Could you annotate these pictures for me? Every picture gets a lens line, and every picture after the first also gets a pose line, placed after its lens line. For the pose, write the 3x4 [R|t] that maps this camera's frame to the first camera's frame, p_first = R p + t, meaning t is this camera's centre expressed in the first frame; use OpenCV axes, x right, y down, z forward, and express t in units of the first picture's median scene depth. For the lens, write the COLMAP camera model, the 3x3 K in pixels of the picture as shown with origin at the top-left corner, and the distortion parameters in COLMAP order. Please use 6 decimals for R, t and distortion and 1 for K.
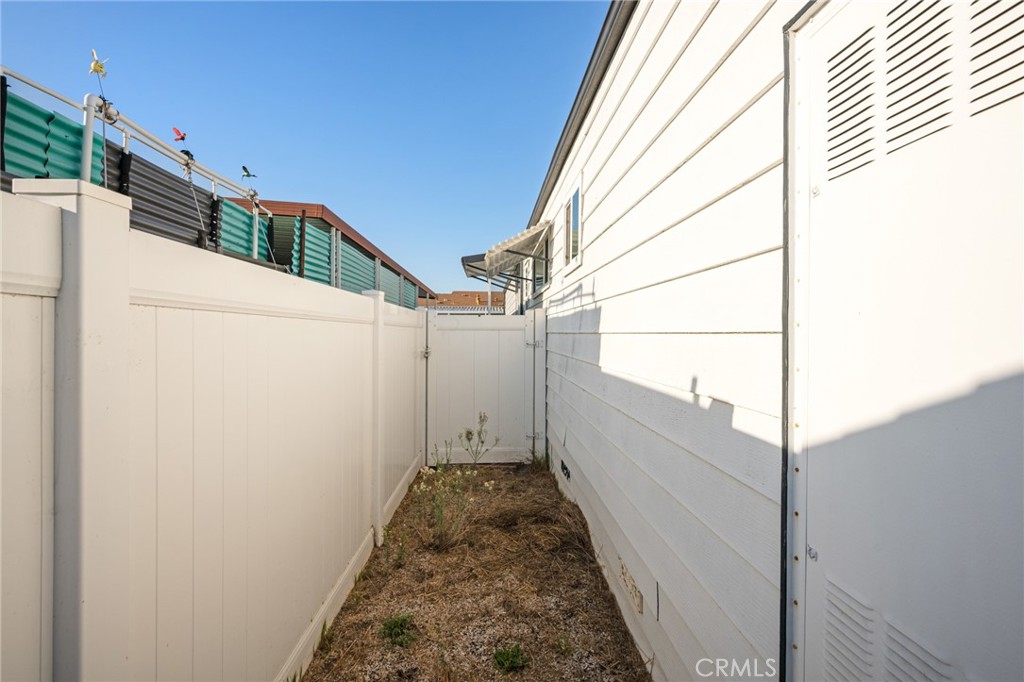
lens RADIAL K [[462.2, 0, 510.0], [0, 462.2, 332.9], [0, 0, 1]] dist [0.001813, -0.000415]
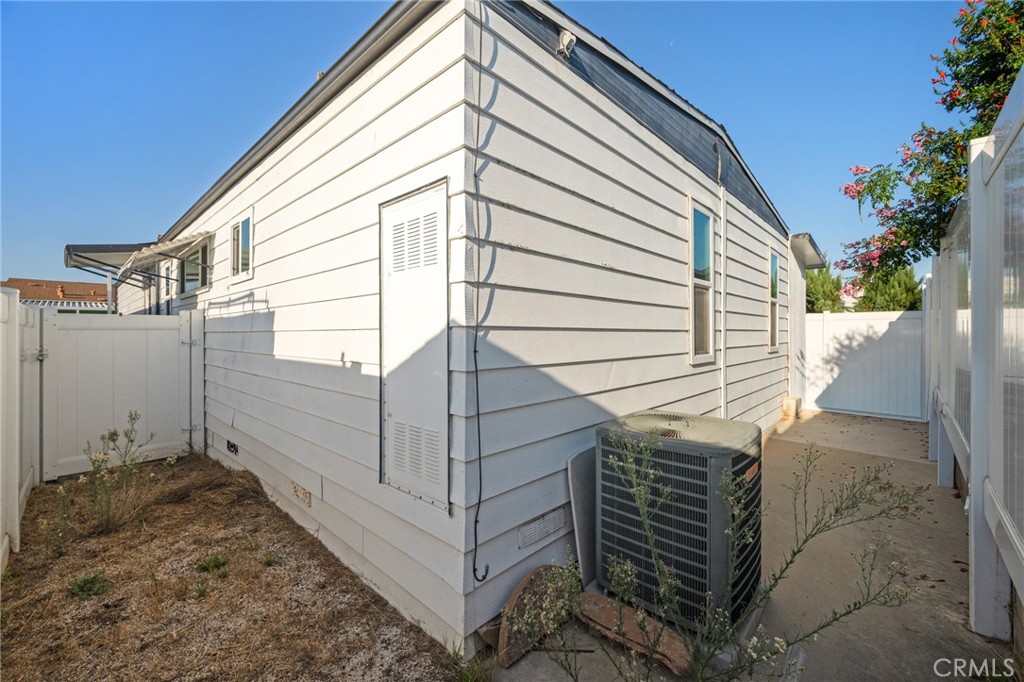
lens RADIAL K [[416.0, 0, 509.4], [0, 416.0, 331.9], [0, 0, 1]] dist [0.003108, 0.000704]
pose [[0.719730, -0.006633, 0.694222, -0.131895], [0.007772, 0.999969, 0.001496, 0.005399], [-0.694210, 0.004319, 0.719759, -0.316296]]
